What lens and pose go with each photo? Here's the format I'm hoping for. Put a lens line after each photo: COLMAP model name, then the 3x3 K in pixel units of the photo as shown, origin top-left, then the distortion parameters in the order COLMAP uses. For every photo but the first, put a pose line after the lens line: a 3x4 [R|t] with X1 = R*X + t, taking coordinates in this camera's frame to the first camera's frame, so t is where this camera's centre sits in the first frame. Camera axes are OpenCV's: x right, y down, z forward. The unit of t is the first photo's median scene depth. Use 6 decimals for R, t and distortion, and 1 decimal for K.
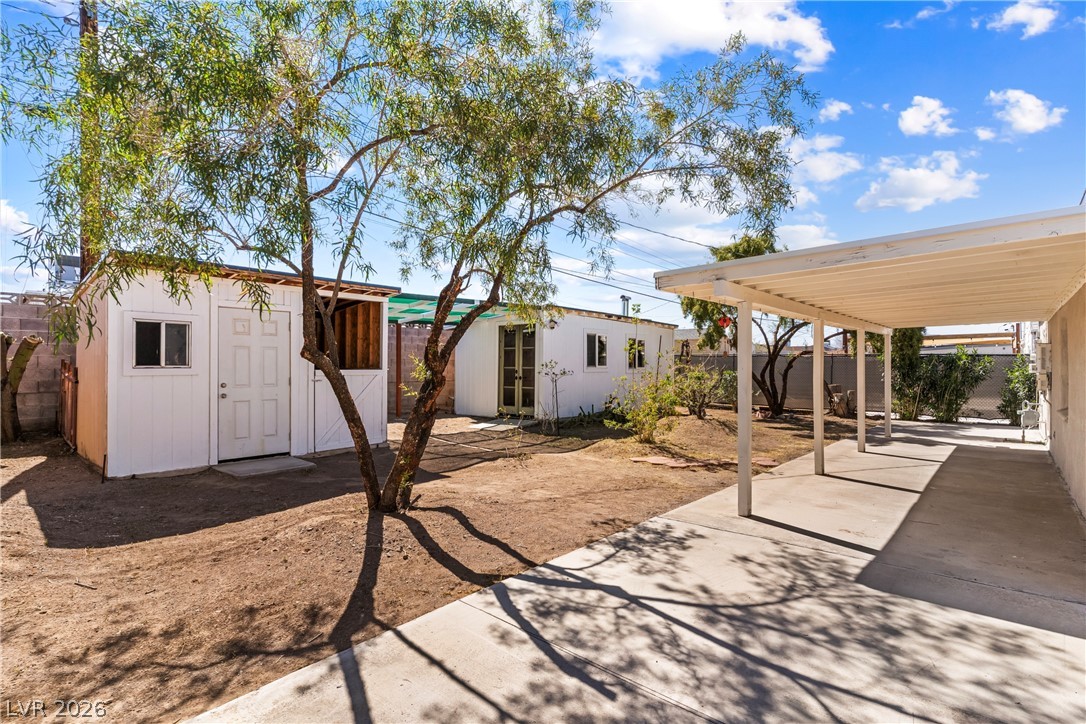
lens RADIAL K [[526.9, 0, 544.5], [0, 526.9, 361.5], [0, 0, 1]] dist [0.011753, -0.000517]
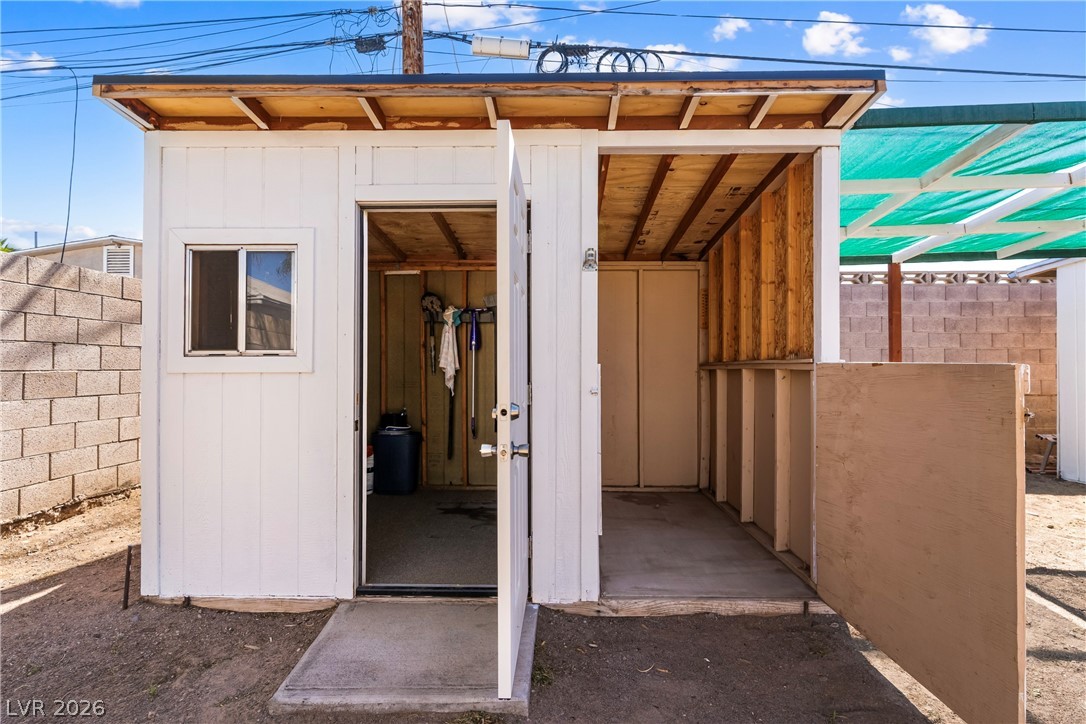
lens RADIAL K [[526.9, 0, 542.8], [0, 526.9, 362.8], [0, 0, 1]] dist [0.011753, -0.000517]
pose [[0.643793, -0.002555, -0.765195, -0.231002], [0.001319, 0.999997, -0.002229, 0.018334], [0.765198, 0.000426, 0.643795, 0.889788]]
